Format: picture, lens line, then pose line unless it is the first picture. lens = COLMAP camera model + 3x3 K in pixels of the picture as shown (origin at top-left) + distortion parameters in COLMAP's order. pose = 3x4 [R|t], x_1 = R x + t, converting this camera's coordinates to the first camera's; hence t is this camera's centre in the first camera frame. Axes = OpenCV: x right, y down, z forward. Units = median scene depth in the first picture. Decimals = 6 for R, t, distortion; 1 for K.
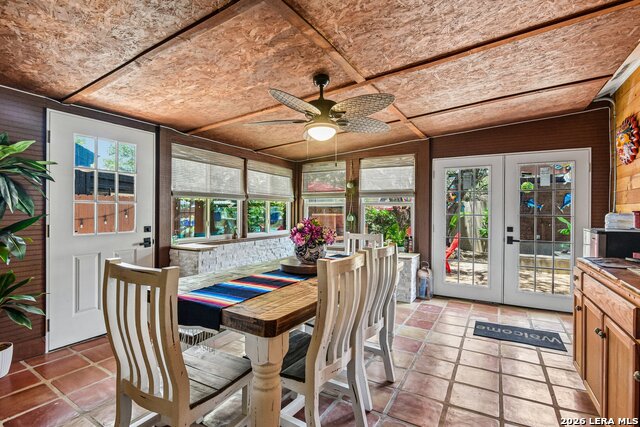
lens RADIAL K [[309.7, 0, 320.0], [0, 309.7, 213.4], [0, 0, 1]] dist [-0.002115, -0.000378]
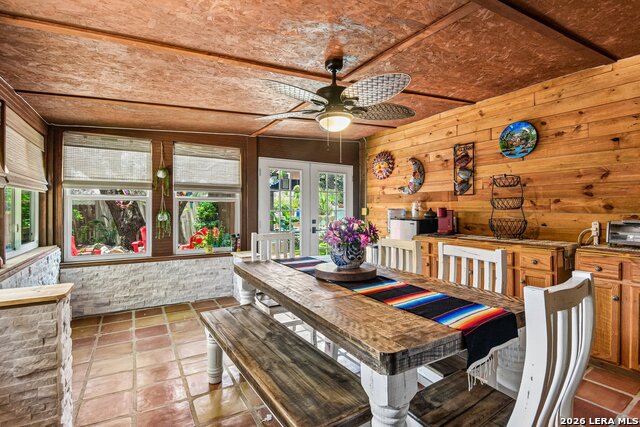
lens RADIAL K [[309.7, 0, 320.2], [0, 309.7, 209.4], [0, 0, 1]] dist [-0.002115, -0.000378]
pose [[0.473121, -0.008175, 0.880959, -0.428385], [0.004674, 0.999966, 0.006769, -0.006967], [-0.880985, 0.000915, 0.473143, 0.320577]]
